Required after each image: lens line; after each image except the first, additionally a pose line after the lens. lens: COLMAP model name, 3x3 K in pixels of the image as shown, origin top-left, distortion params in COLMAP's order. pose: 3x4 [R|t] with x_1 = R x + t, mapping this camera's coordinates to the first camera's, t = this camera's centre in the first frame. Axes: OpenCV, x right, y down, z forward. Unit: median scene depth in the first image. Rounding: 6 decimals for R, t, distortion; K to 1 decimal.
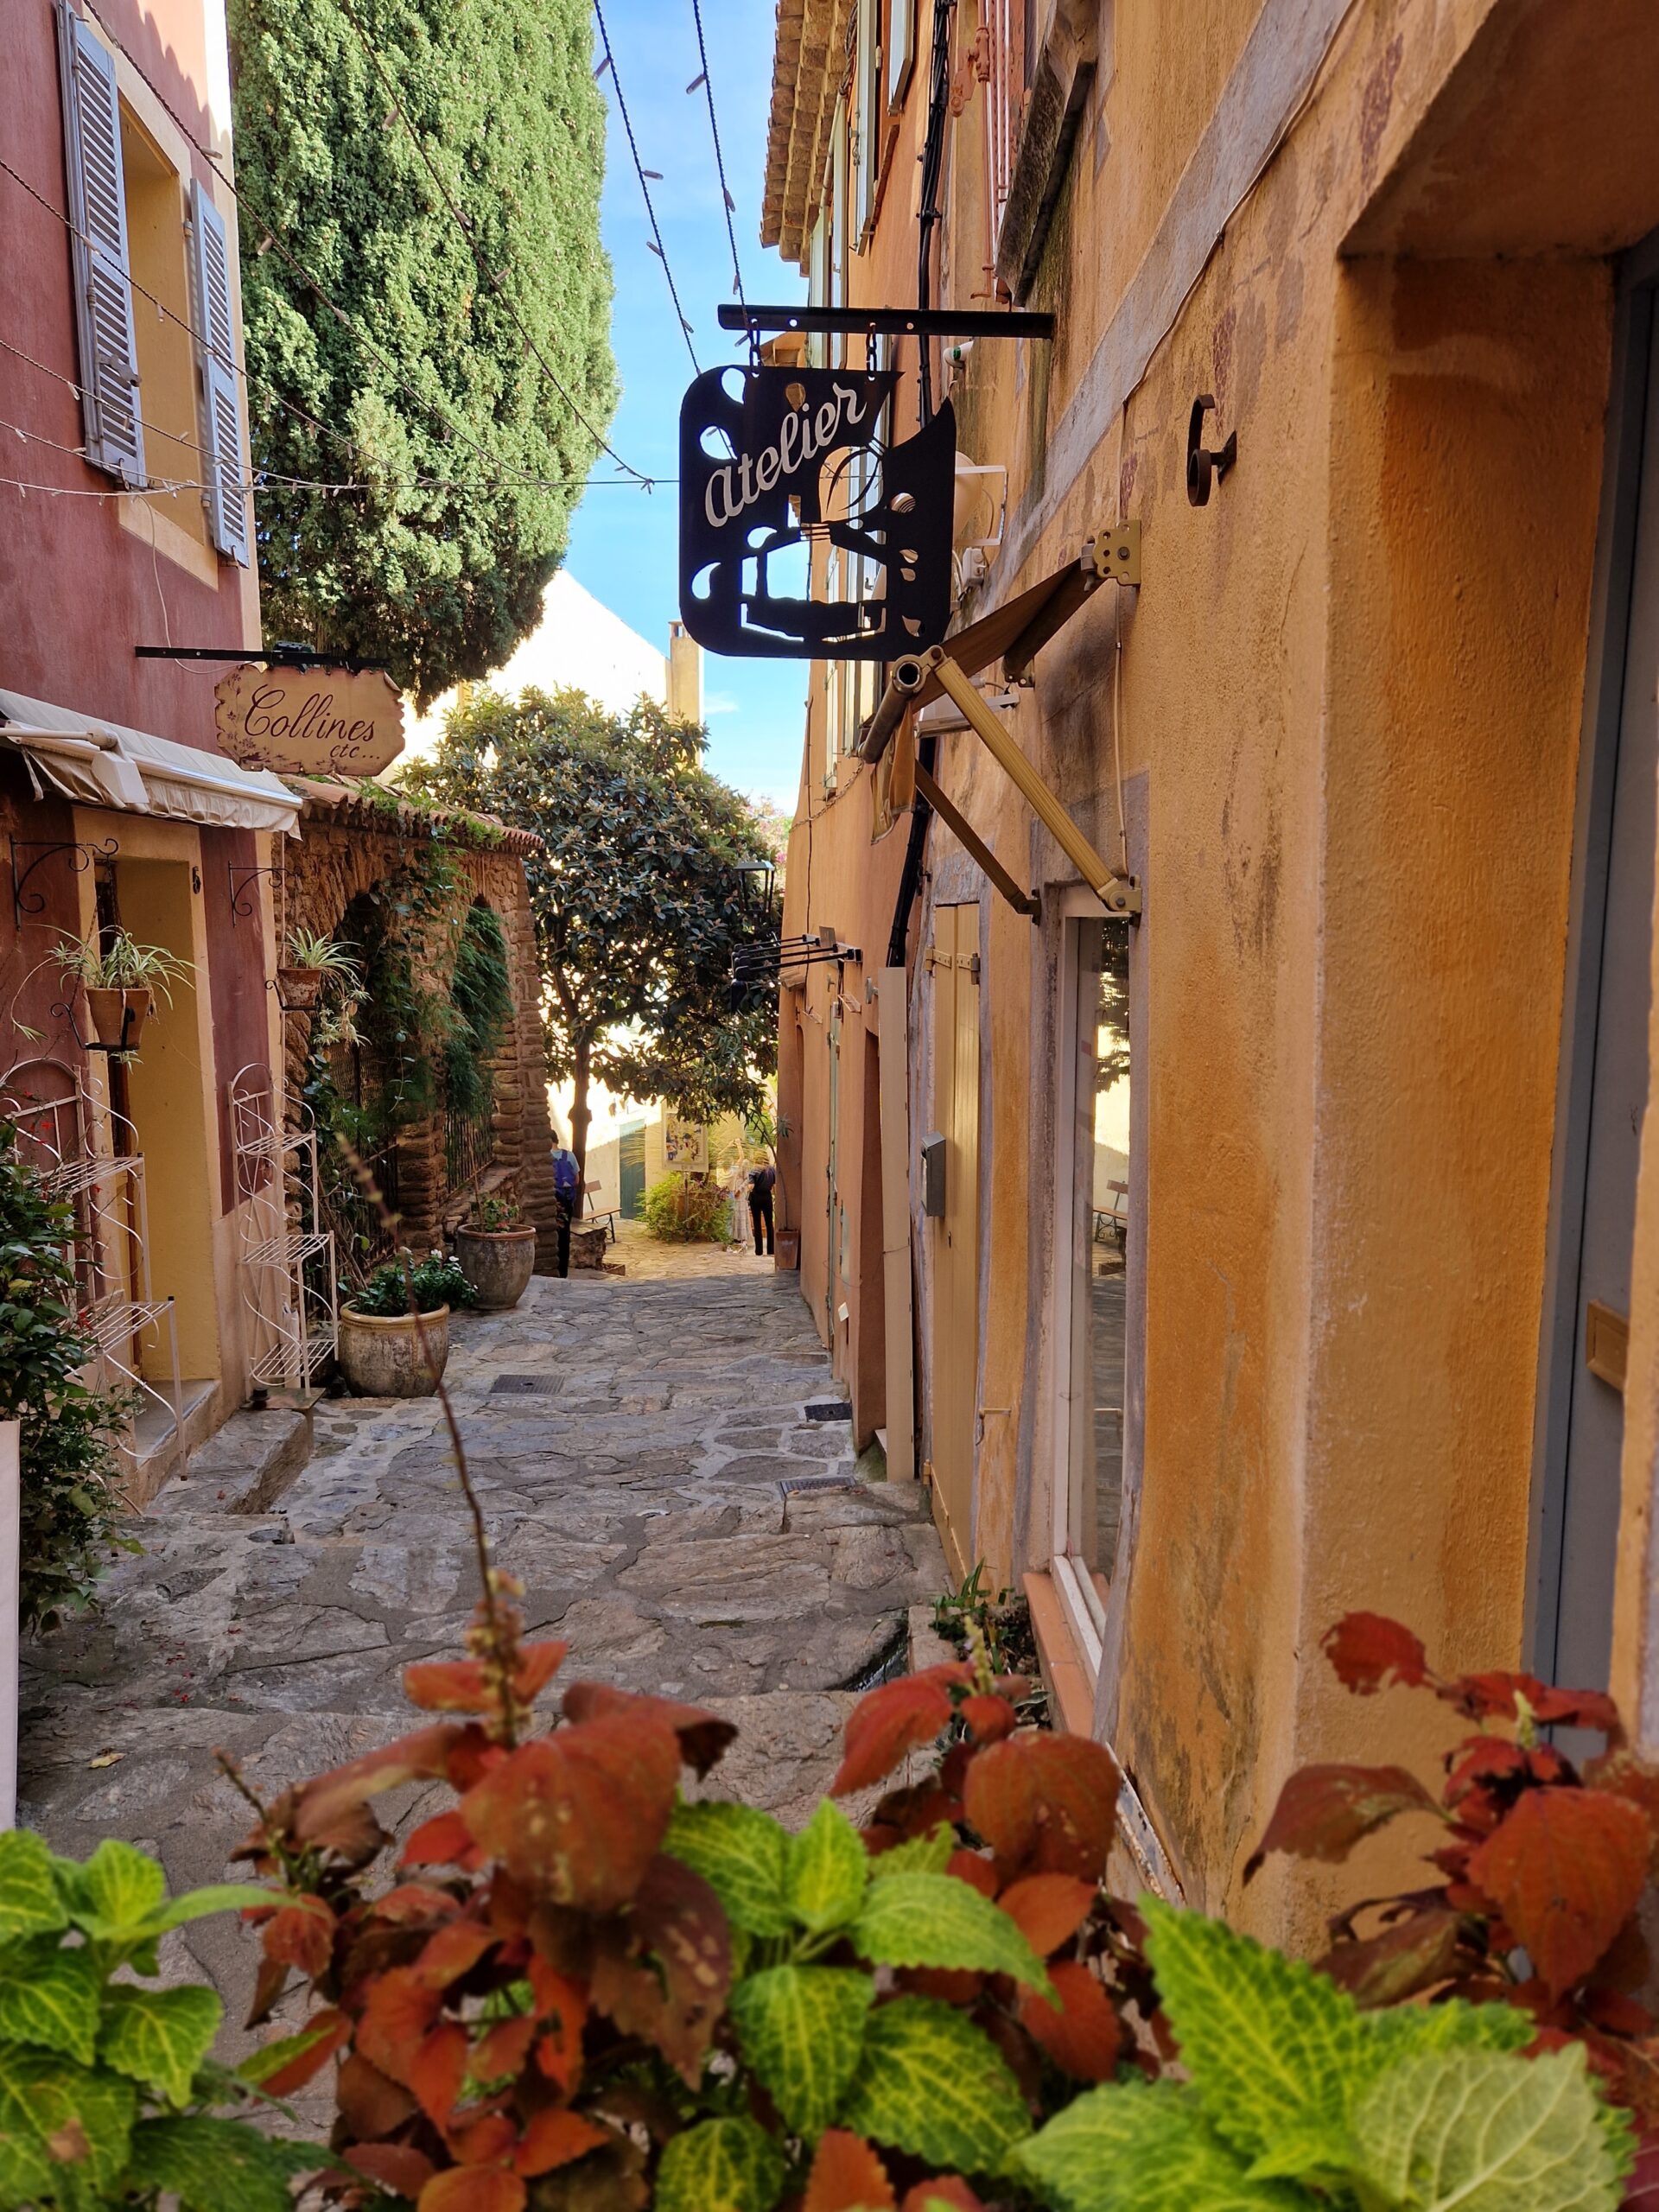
lens RADIAL K [[1478.9, 0, 829.5], [0, 1478.9, 1106.0], [0, 0, 1]] dist [-0.000203, -0.000023]
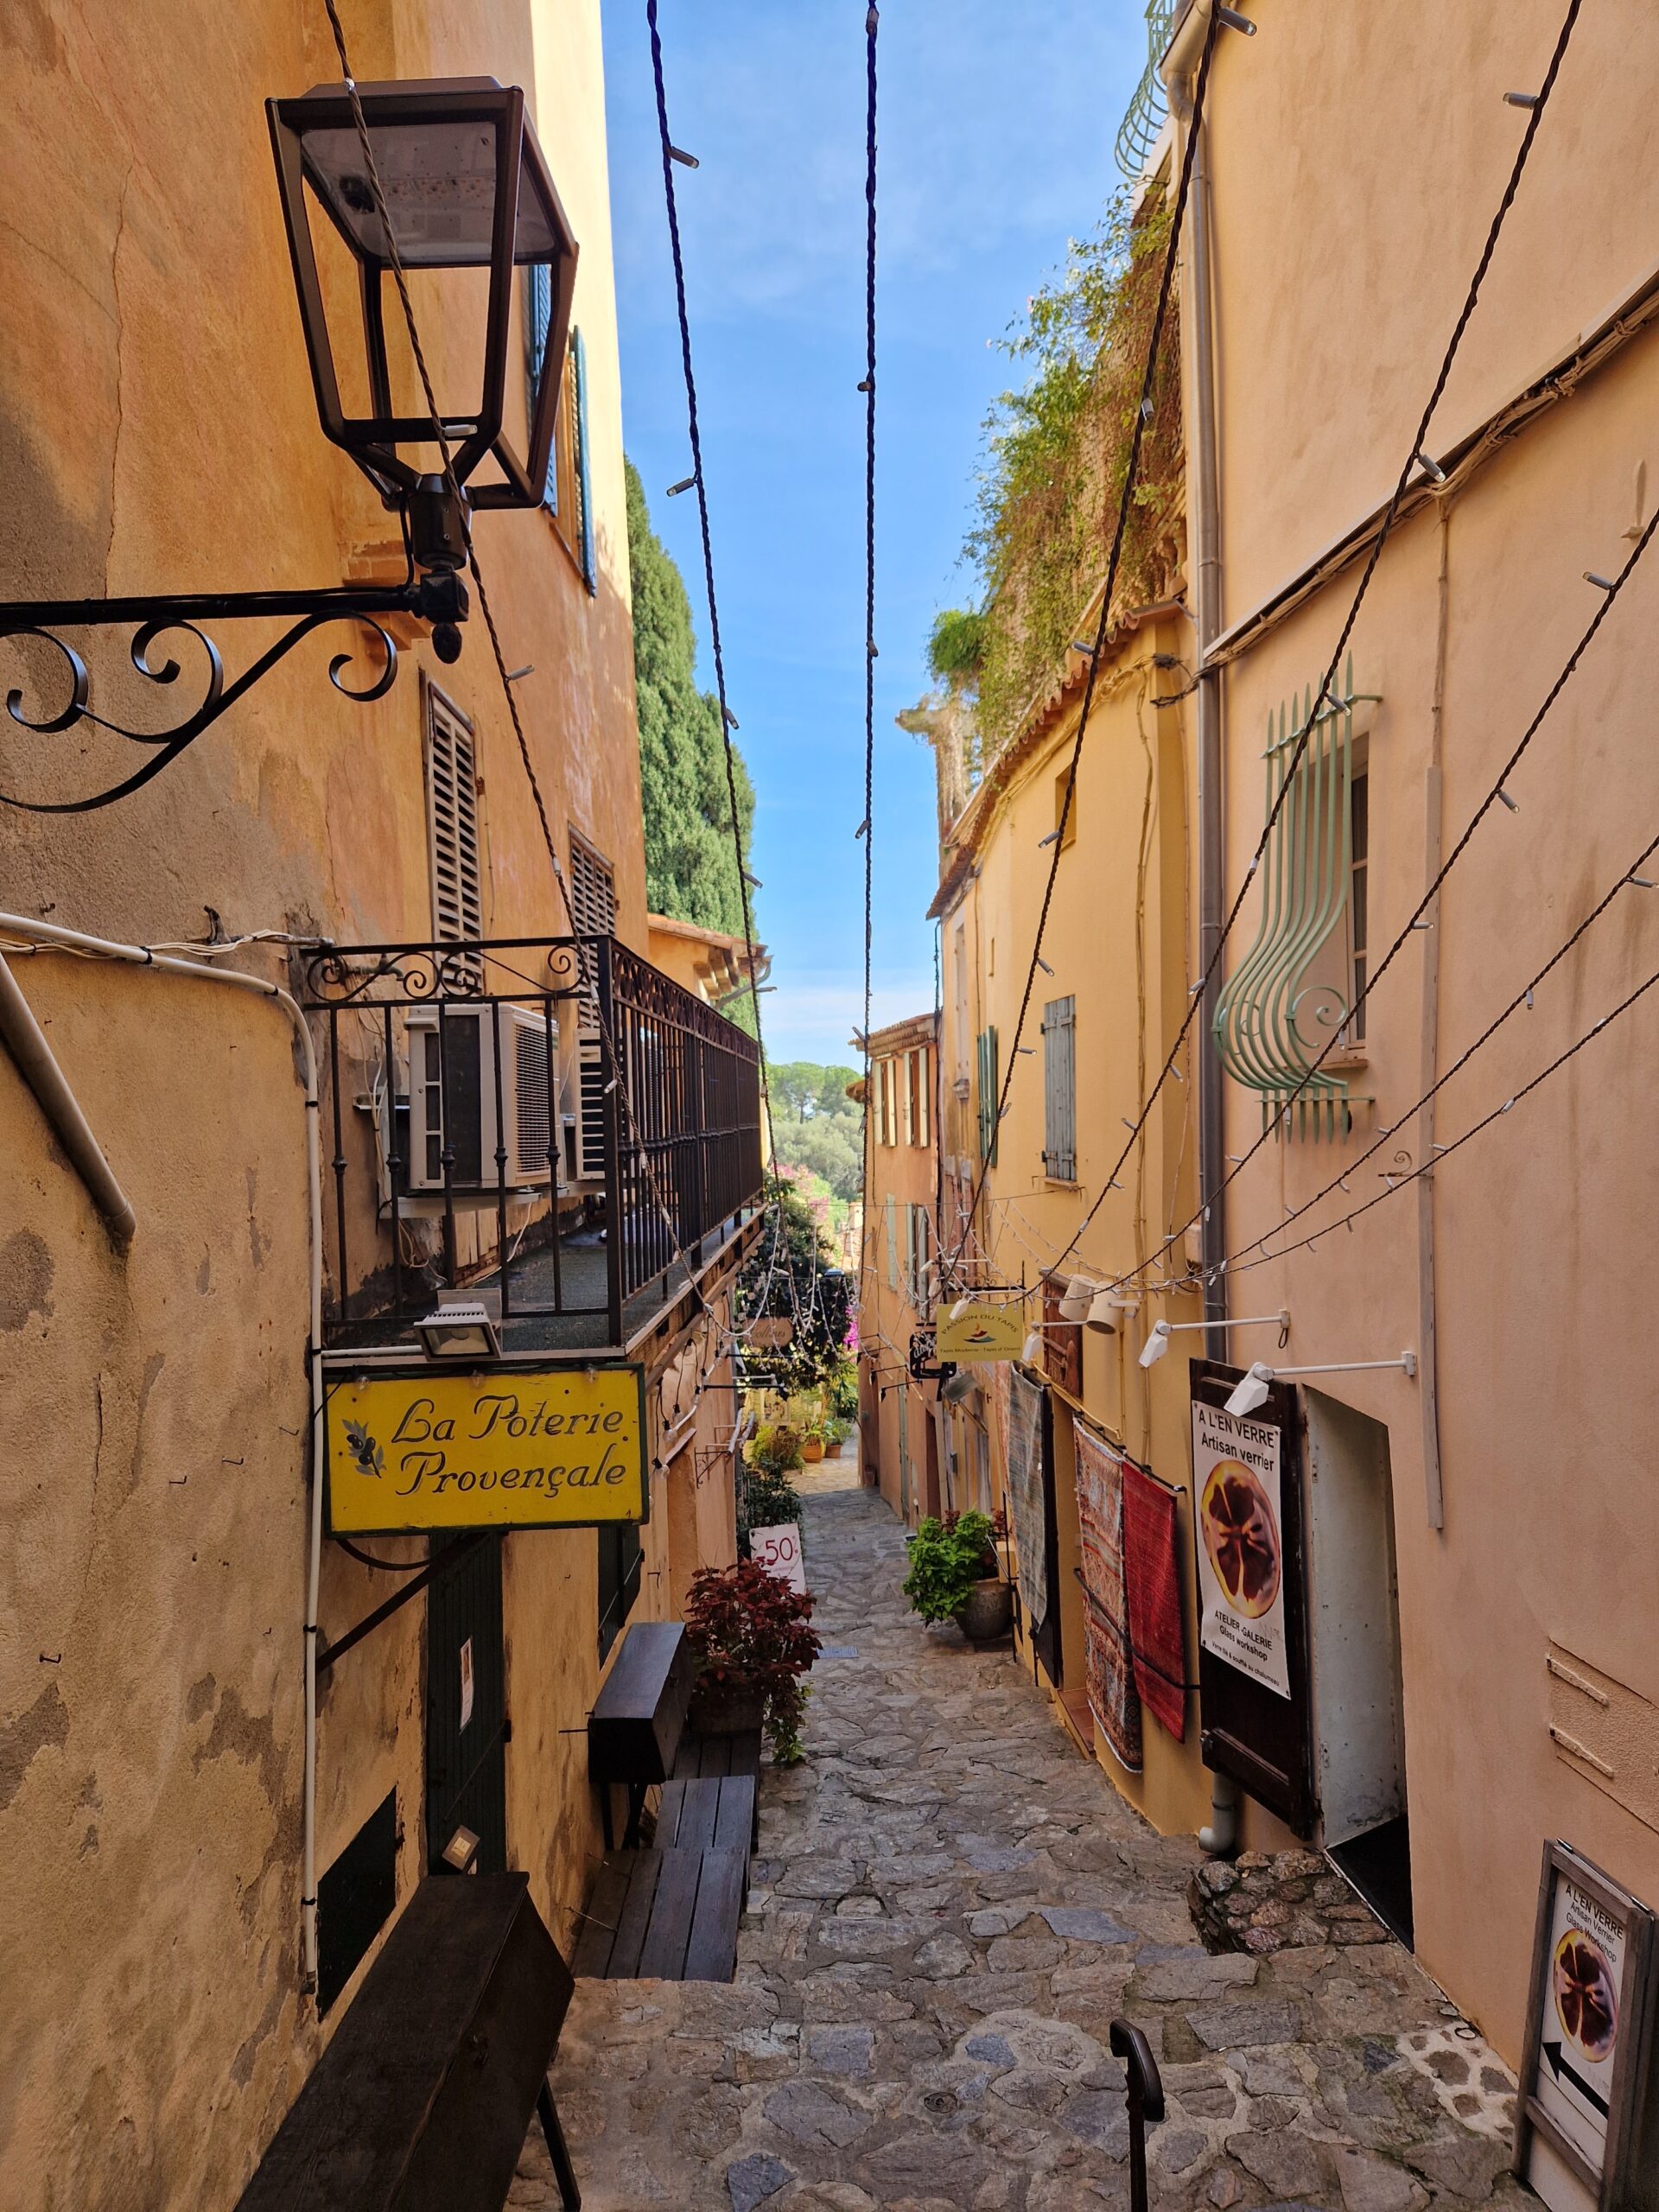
lens RADIAL K [[1478.9, 0, 829.5], [0, 1478.9, 1106.0], [0, 0, 1]] dist [-0.000203, -0.000023]
pose [[0.998813, -0.040014, 0.027789, -0.179792], [0.043432, 0.989775, -0.135861, -0.201006], [-0.022069, 0.136906, 0.990338, -1.646372]]
